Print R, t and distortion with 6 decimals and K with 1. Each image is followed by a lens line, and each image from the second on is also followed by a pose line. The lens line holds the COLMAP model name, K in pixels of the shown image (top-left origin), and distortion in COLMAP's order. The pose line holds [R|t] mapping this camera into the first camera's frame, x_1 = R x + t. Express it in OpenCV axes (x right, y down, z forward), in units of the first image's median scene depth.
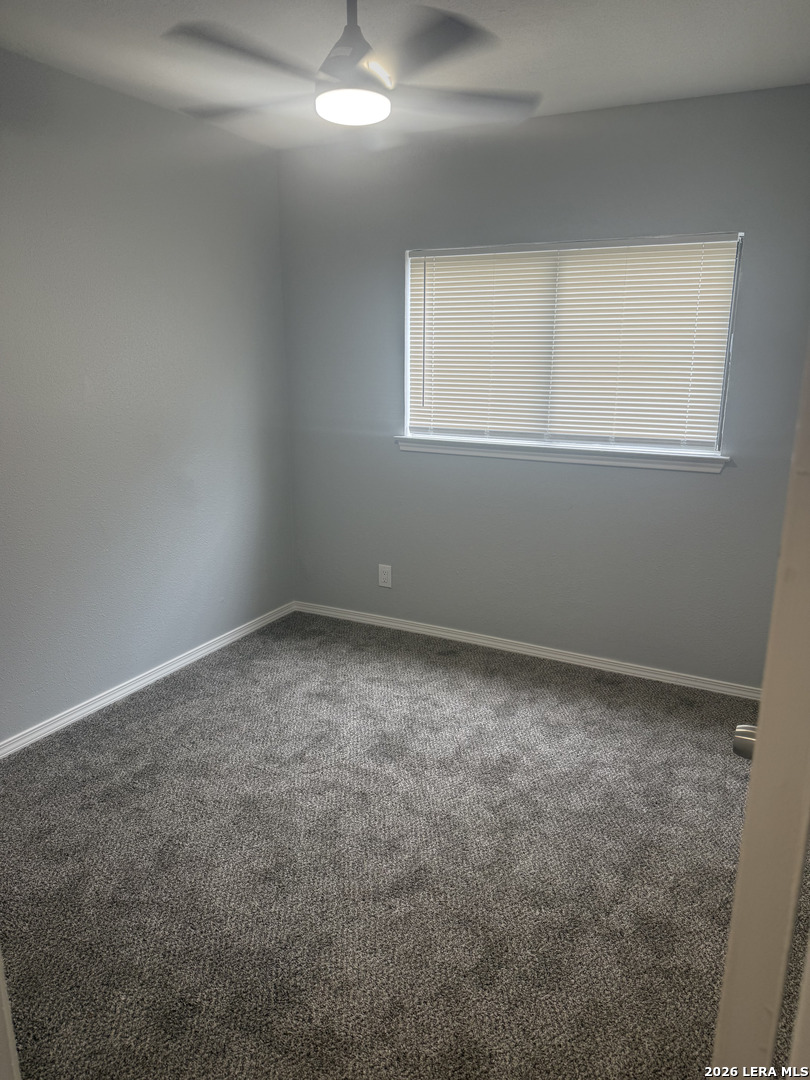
lens RADIAL K [[753.2, 0, 416.5], [0, 753.2, 538.6], [0, 0, 1]] dist [0.046720, -0.042986]
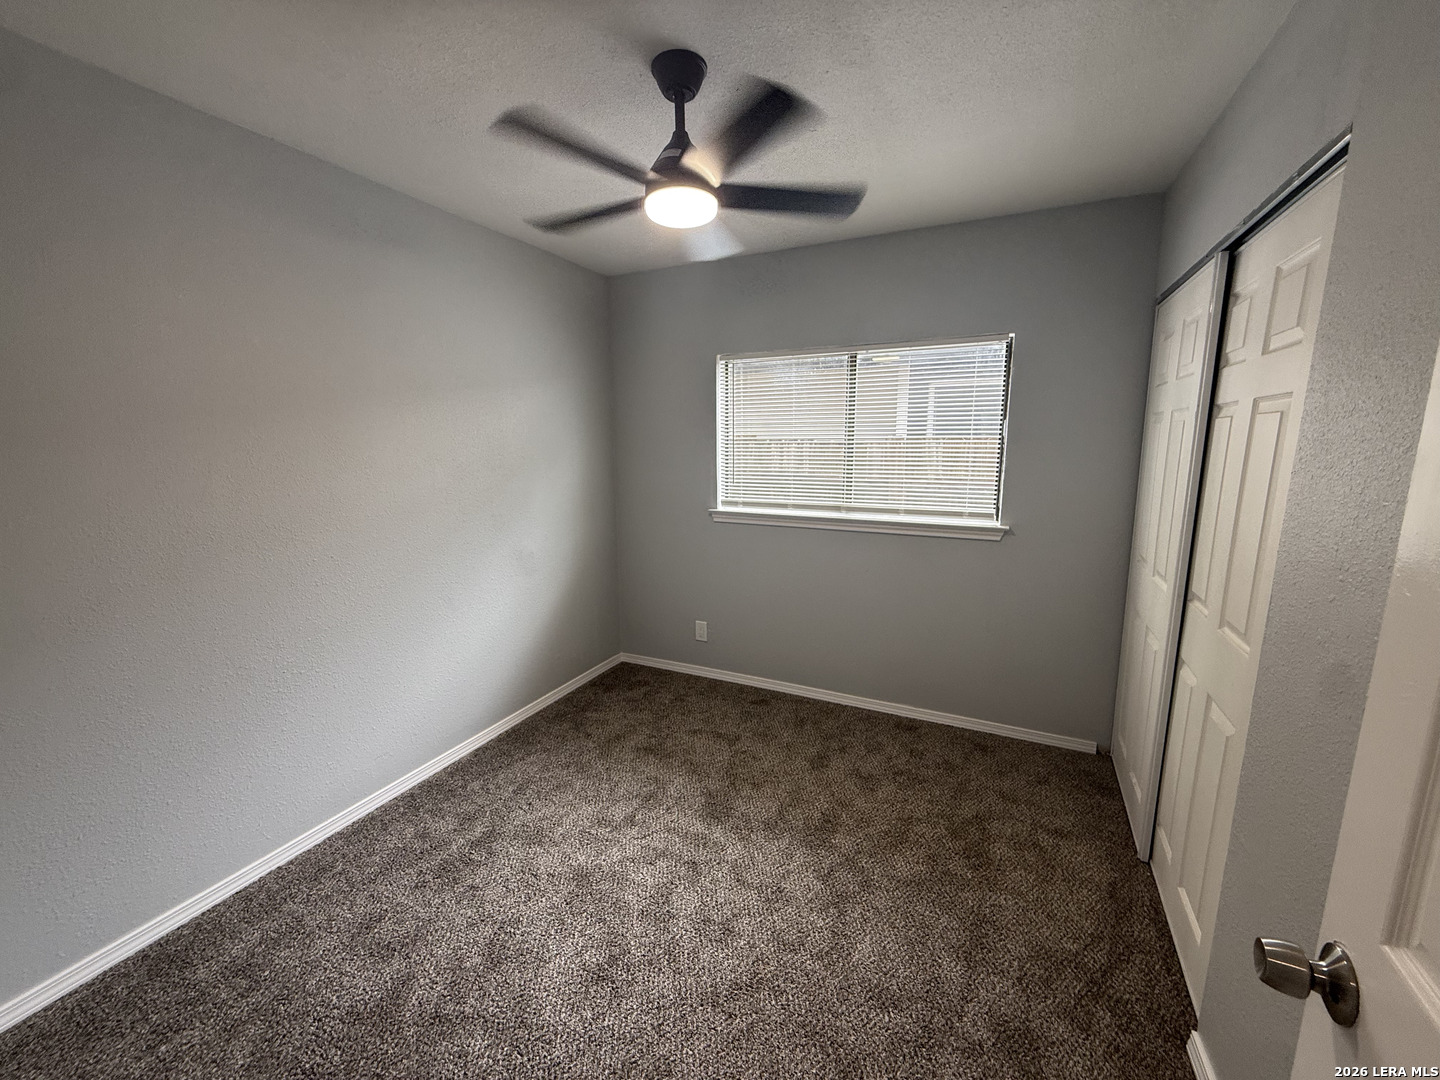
lens RADIAL K [[581.4, 0, 718.2], [0, 581.4, 539.4], [0, 0, 1]] dist [0.003949, 0.001680]
pose [[0.999842, -0.015489, 0.008666, -0.038193], [0.016088, 0.997130, -0.073986, -0.041127], [-0.007495, 0.074114, 0.997222, 0.189638]]
